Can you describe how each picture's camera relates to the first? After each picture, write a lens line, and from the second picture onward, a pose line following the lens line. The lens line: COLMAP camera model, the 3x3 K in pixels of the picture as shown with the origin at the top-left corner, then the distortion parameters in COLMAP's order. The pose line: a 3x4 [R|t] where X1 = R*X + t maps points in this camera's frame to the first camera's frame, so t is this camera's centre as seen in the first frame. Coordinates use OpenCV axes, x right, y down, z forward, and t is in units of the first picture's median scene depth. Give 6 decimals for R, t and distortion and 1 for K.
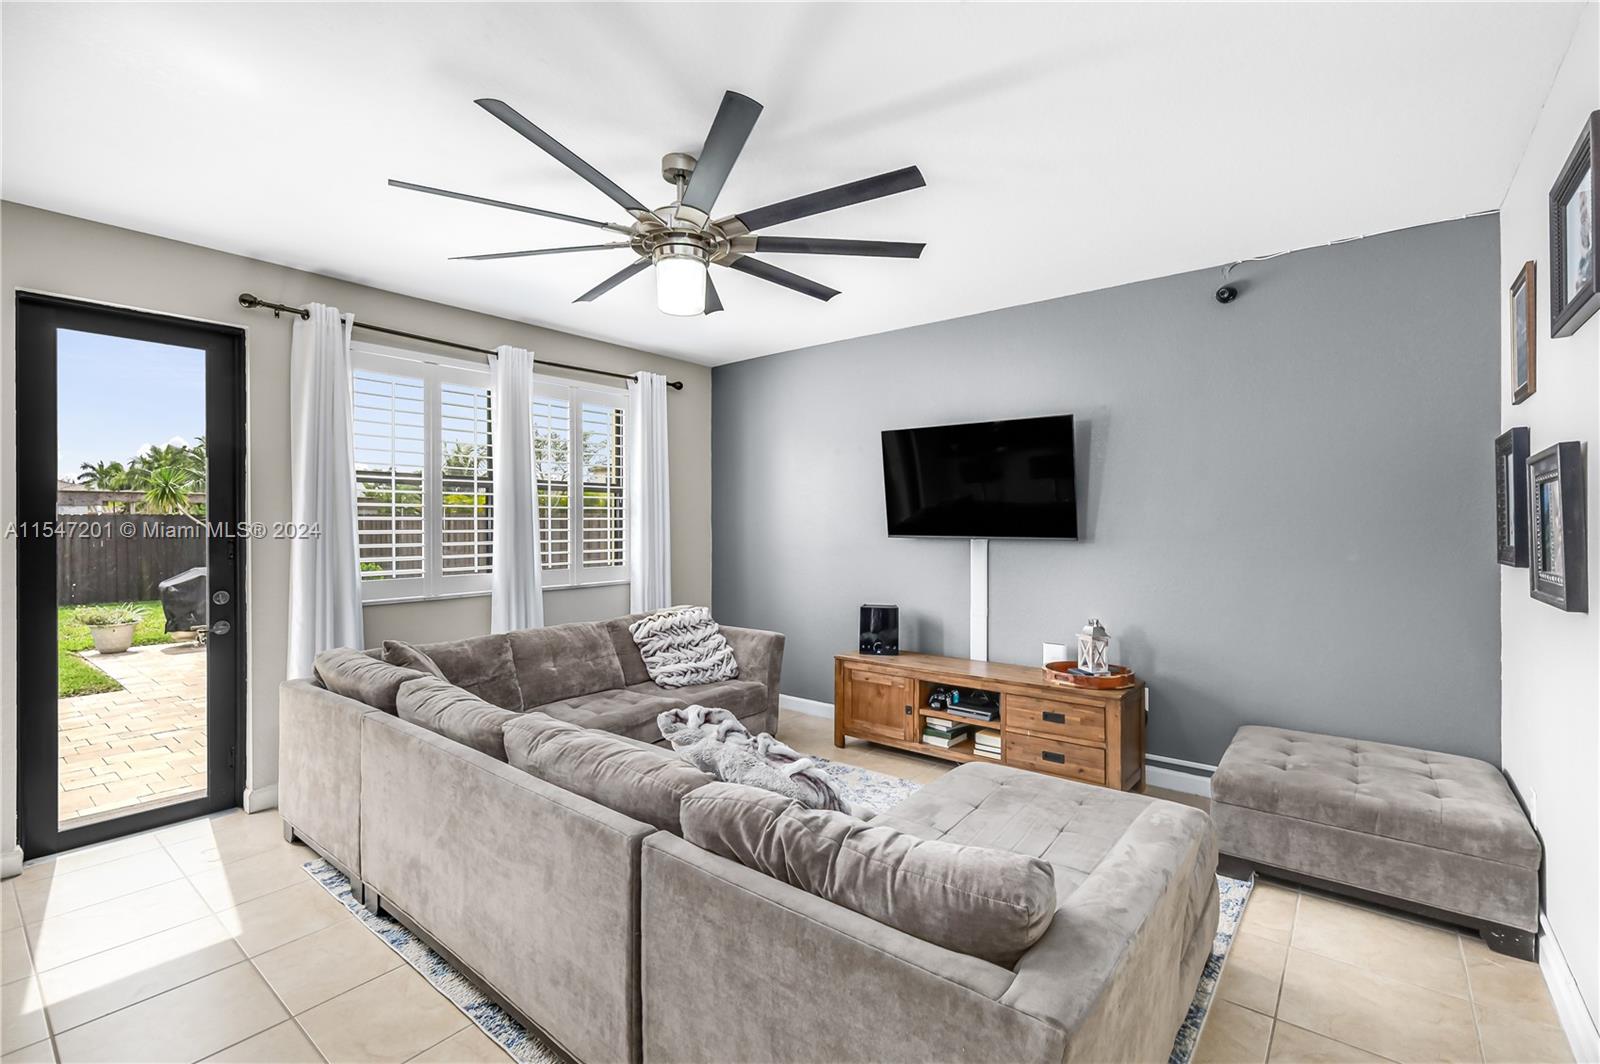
lens RADIAL K [[710.2, 0, 800.0], [0, 710.2, 532.0], [0, 0, 1]] dist [0.003285, 0.000463]
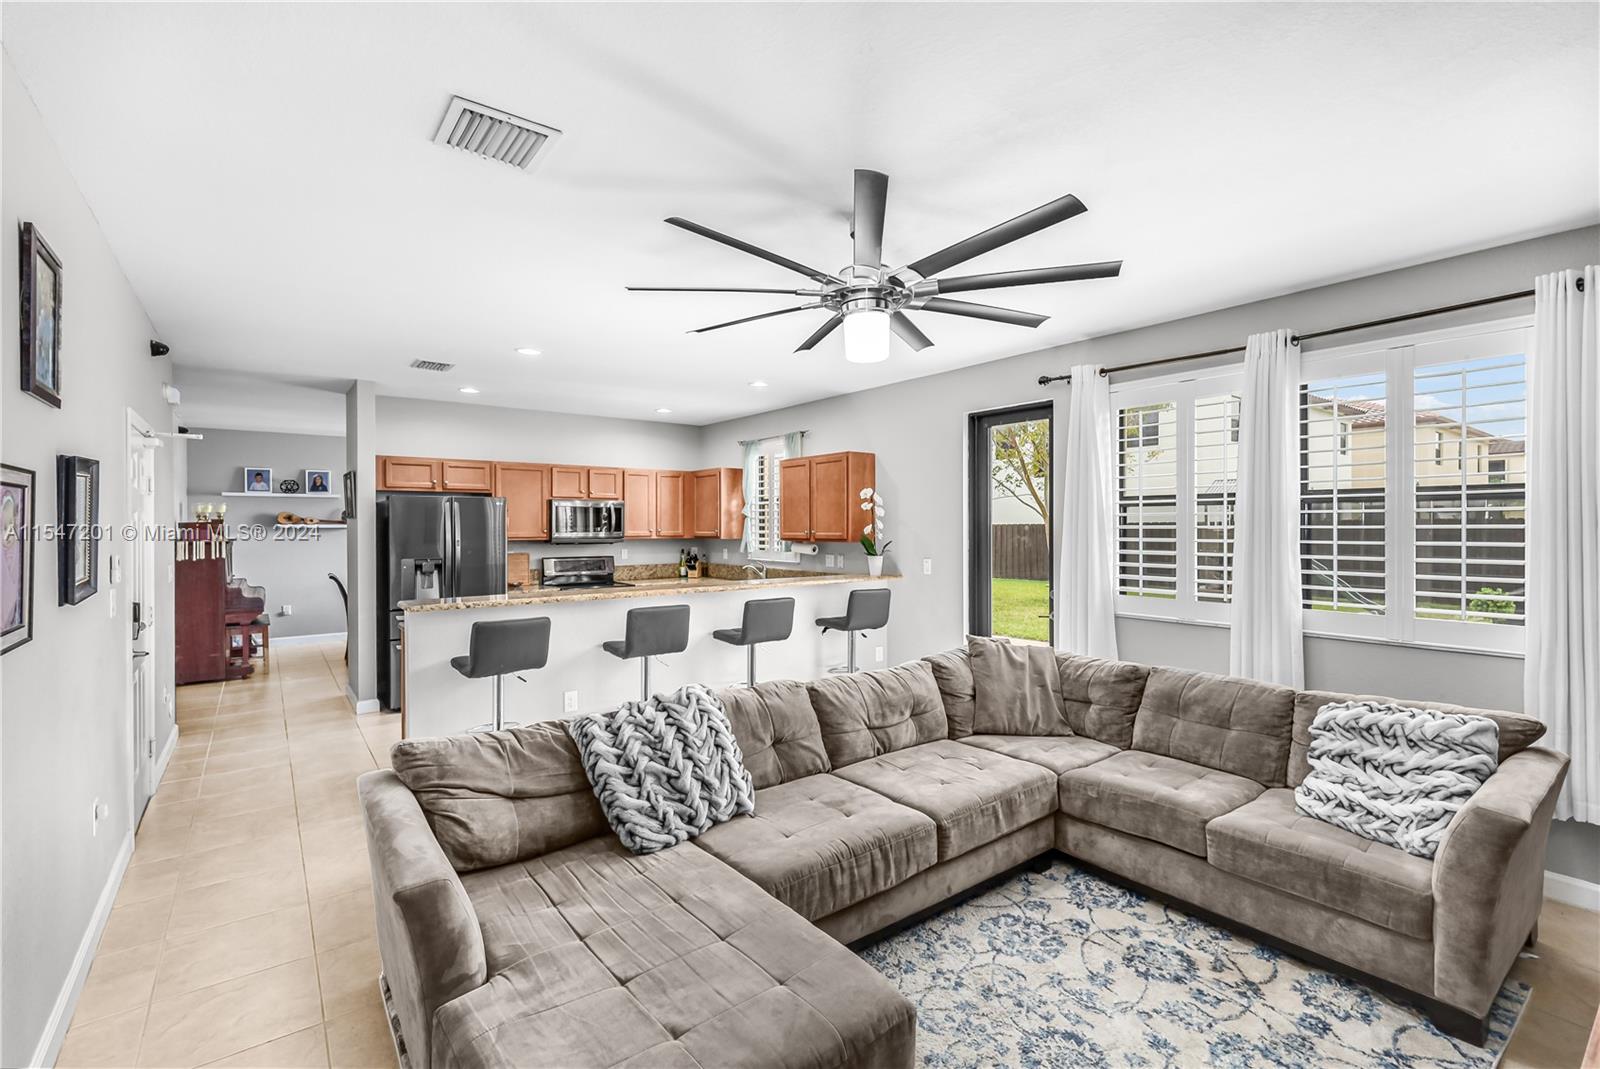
lens RADIAL K [[710.2, 0, 800.0], [0, 710.2, 534.5], [0, 0, 1]] dist [0.003285, 0.000463]
pose [[-0.242252, 0.017714, -0.970052, 0.648371], [-0.006684, 0.999779, 0.019926, -0.049225], [0.970190, 0.011311, -0.242080, 0.836331]]
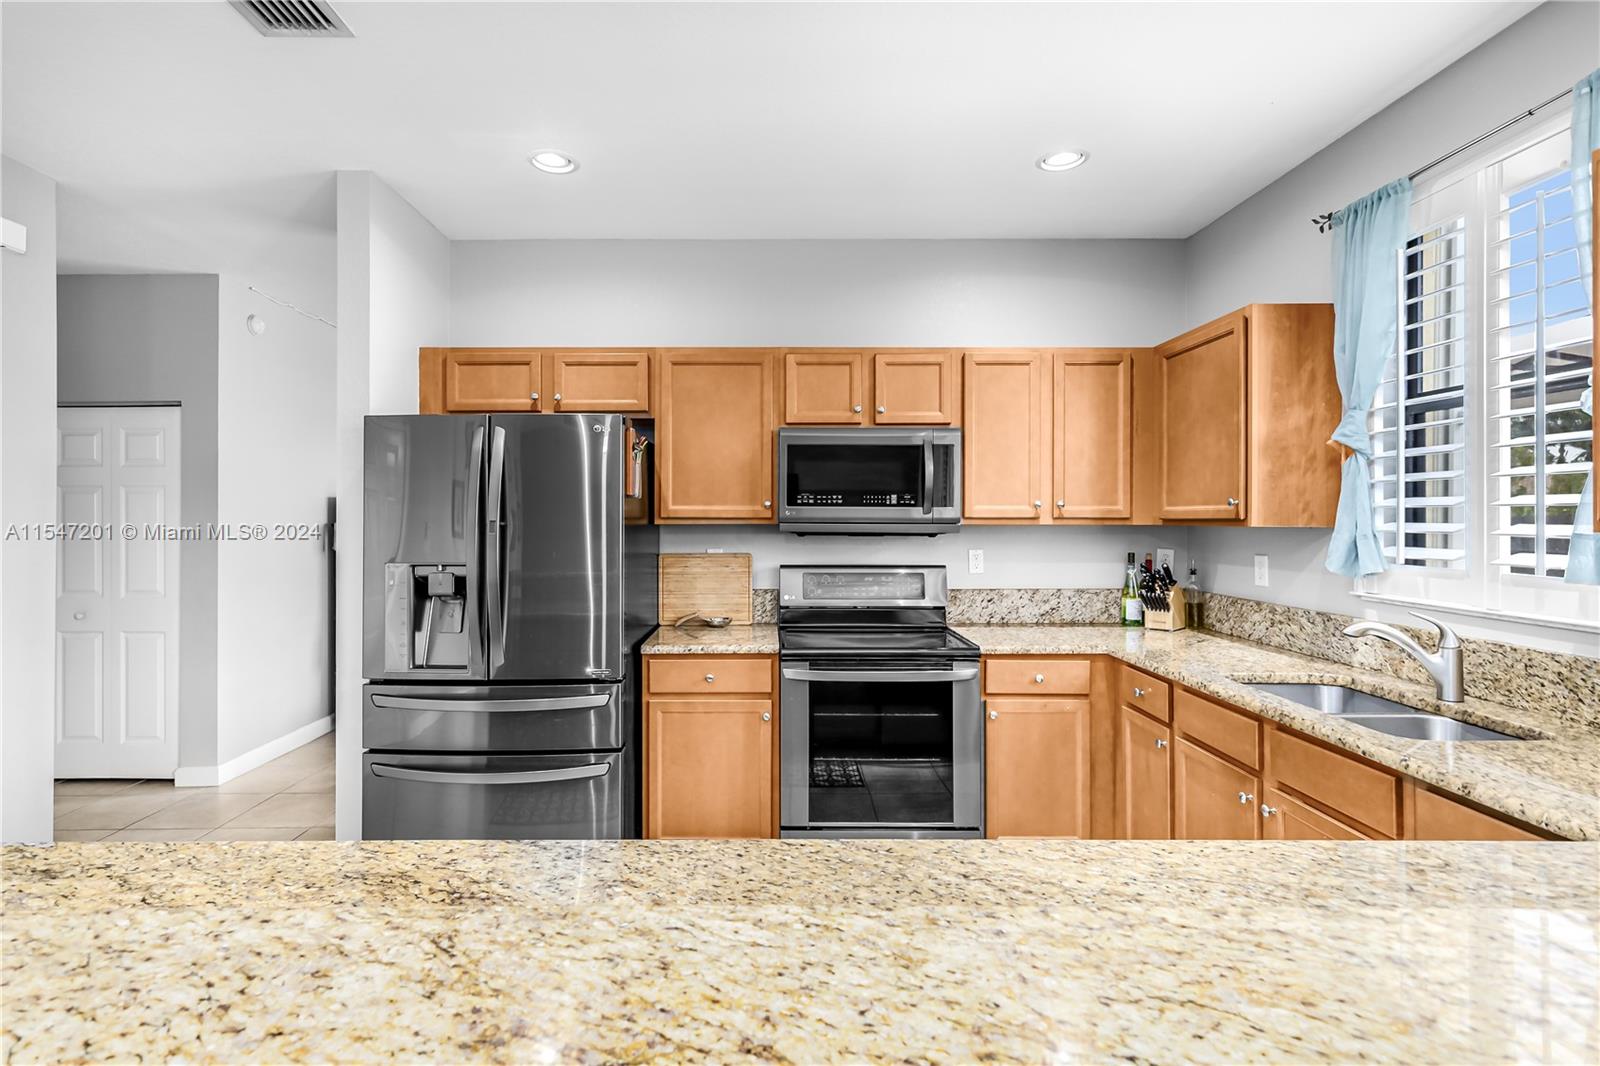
lens RADIAL K [[763.6, 0, 773.5], [0, 763.6, 513.9], [0, 0, 1]] dist [0.008049, 0.000032]
pose [[-0.777297, 0.003011, -0.629127, -0.532193], [-0.001033, 0.999981, 0.006062, -0.008214], [0.629133, 0.005362, -0.777279, 0.377985]]
